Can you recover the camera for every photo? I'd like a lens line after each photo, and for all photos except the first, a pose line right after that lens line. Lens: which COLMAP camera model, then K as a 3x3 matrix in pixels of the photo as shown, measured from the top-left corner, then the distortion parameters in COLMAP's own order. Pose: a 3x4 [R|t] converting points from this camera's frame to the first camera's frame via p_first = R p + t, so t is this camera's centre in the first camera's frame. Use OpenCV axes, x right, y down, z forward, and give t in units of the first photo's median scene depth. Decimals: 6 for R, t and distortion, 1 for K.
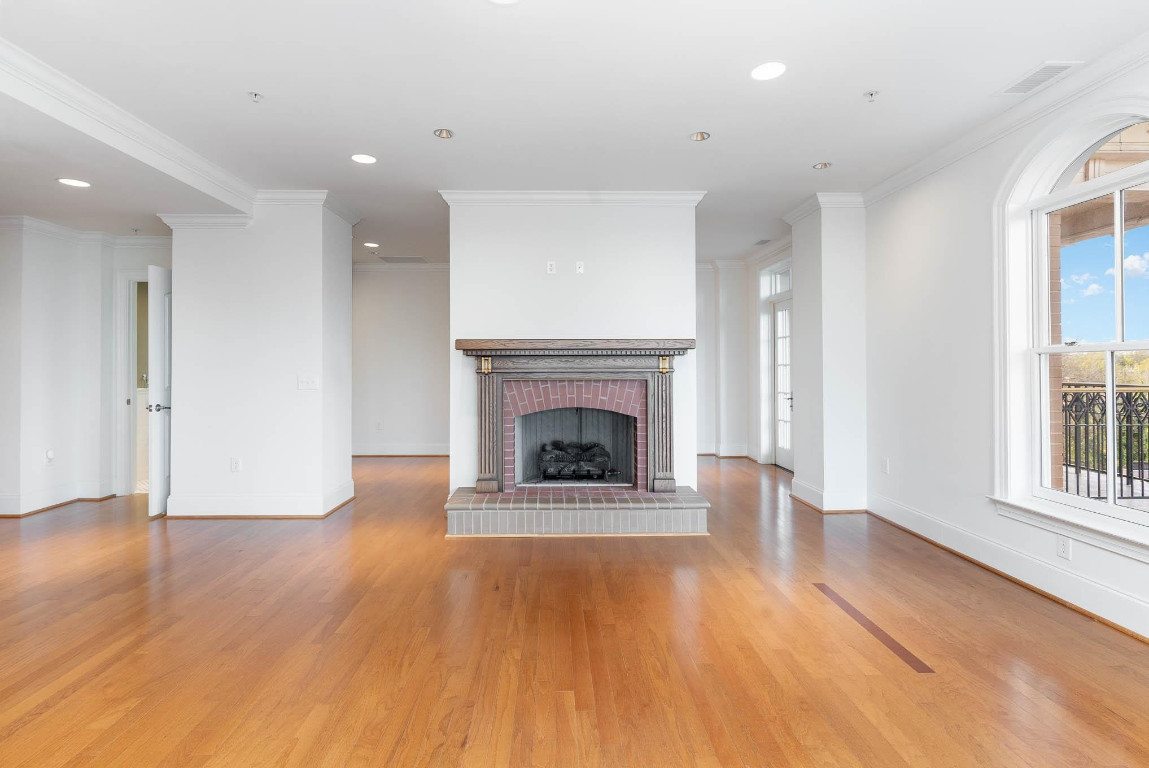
lens RADIAL K [[548.0, 0, 554.2], [0, 548.0, 360.4], [0, 0, 1]] dist [-0.001159, -0.000712]
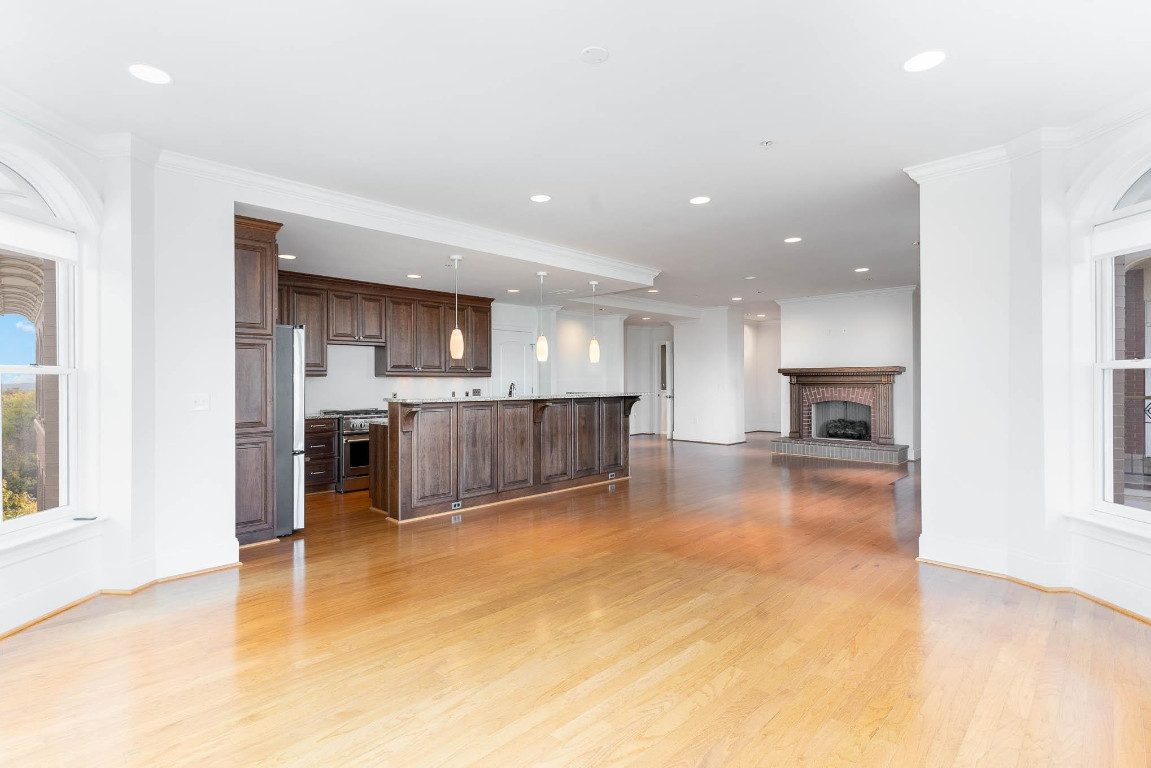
lens RADIAL K [[548.9, 0, 567.5], [0, 548.9, 377.4], [0, 0, 1]] dist [-0.001159, -0.000712]
pose [[0.694198, -0.004279, -0.719772, 0.816631], [0.006442, 0.999979, 0.000268, -0.007794], [0.719755, -0.004823, 0.694211, -1.158630]]
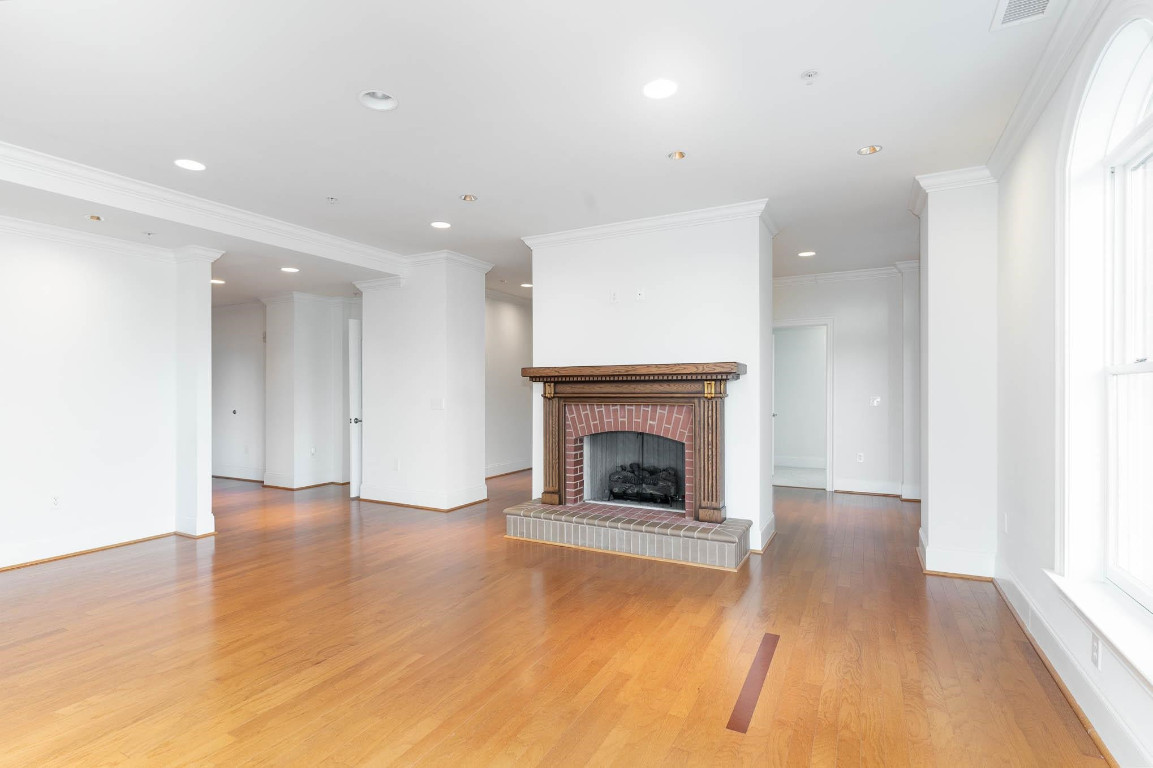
lens RADIAL K [[549.9, 0, 570.0], [0, 549.9, 392.6], [0, 0, 1]] dist [-0.001159, -0.000712]
pose [[0.873724, 0.001955, -0.486418, 0.451198], [0.005813, 0.999879, 0.014461, -0.002355], [0.486387, -0.015463, 0.873606, 0.041433]]
